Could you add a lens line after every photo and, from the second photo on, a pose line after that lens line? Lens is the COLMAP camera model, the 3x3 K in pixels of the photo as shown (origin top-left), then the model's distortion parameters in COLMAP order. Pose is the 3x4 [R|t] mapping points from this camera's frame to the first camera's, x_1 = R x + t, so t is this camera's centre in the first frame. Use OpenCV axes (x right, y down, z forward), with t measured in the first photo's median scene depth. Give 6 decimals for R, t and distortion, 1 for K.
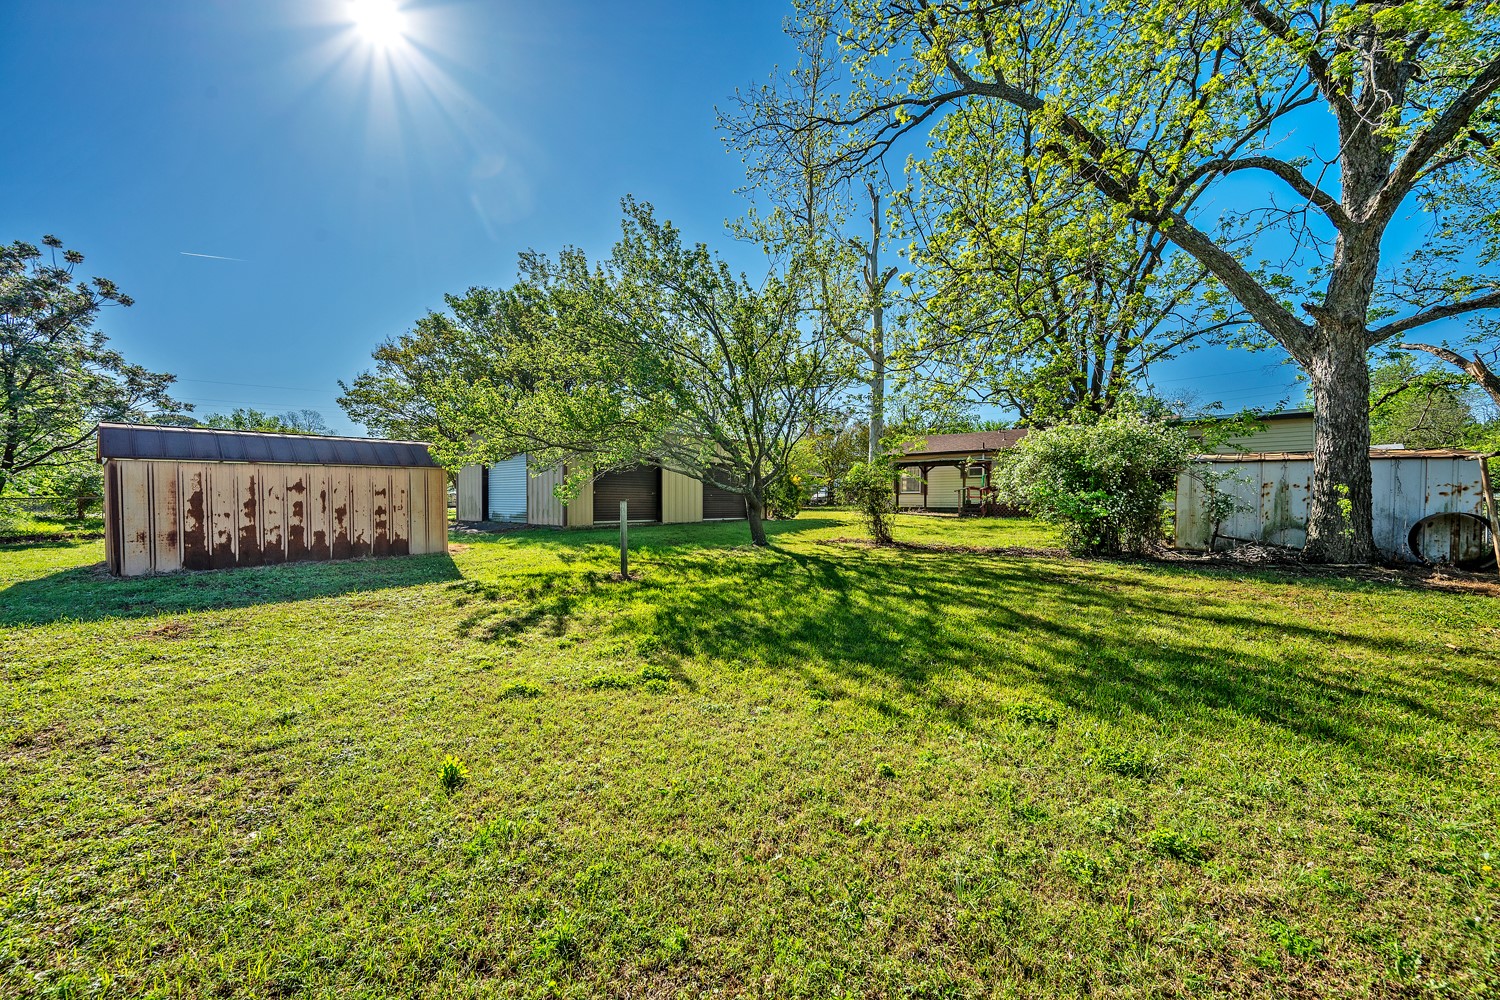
lens RADIAL K [[589.5, 0, 750.2], [0, 589.5, 503.6], [0, 0, 1]] dist [-0.001196, -0.000201]
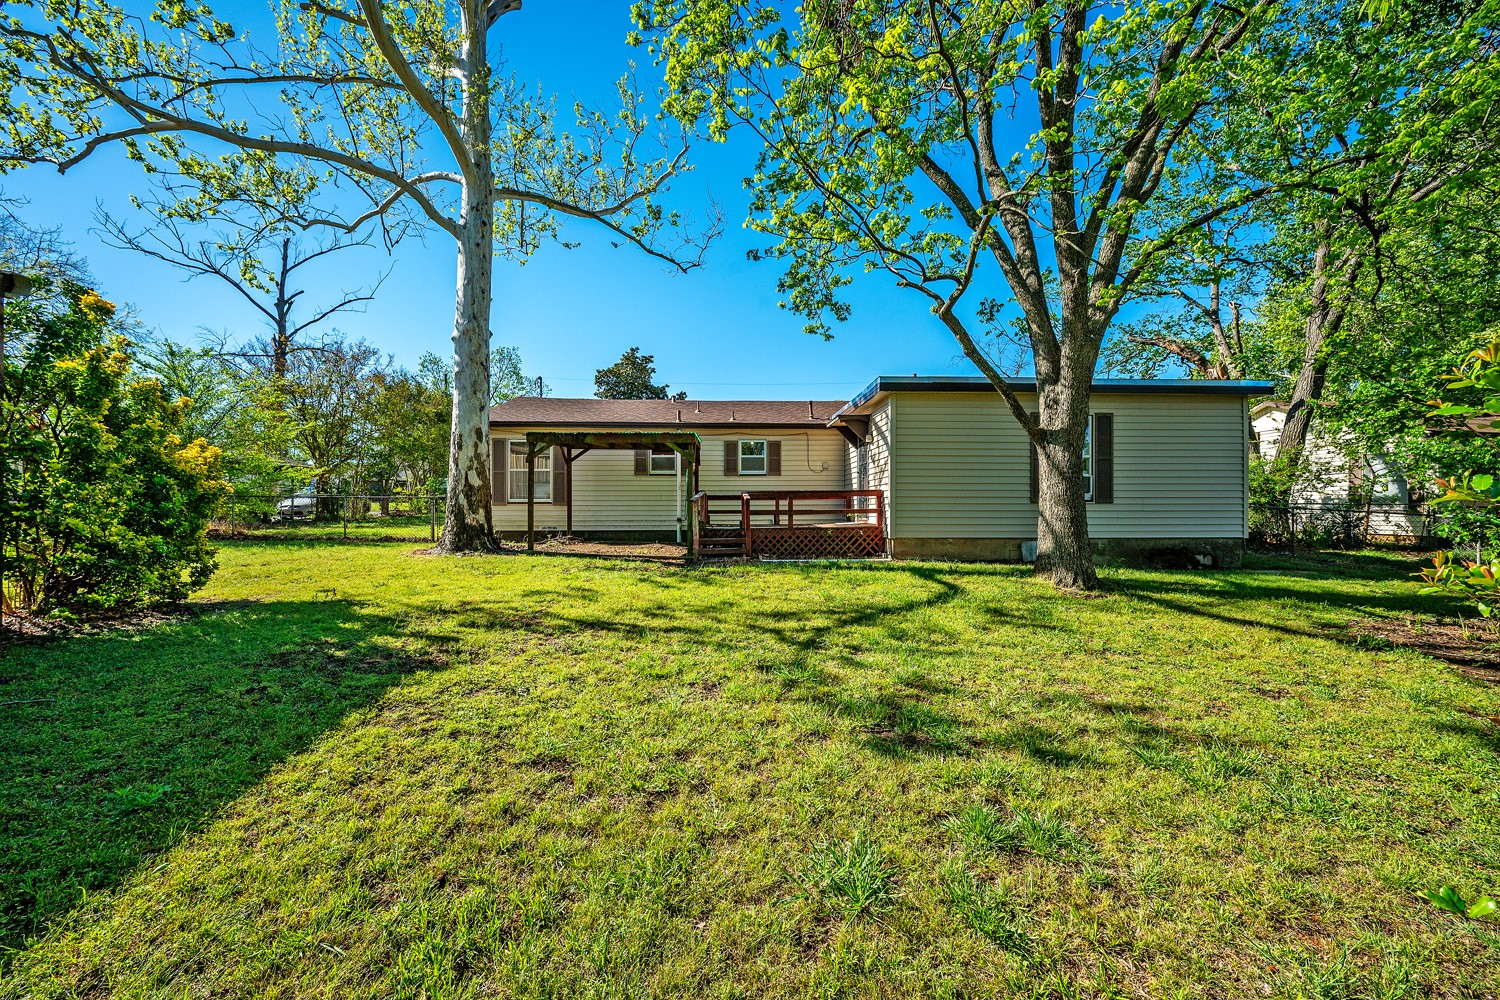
lens RADIAL K [[589.5, 0, 756.5], [0, 589.5, 501.5], [0, 0, 1]] dist [-0.001196, -0.000201]
pose [[0.708022, 0.000683, 0.706190, 0.060547], [0.005778, 0.999960, -0.006761, -0.014323], [-0.706166, 0.008867, 0.707990, 0.552023]]
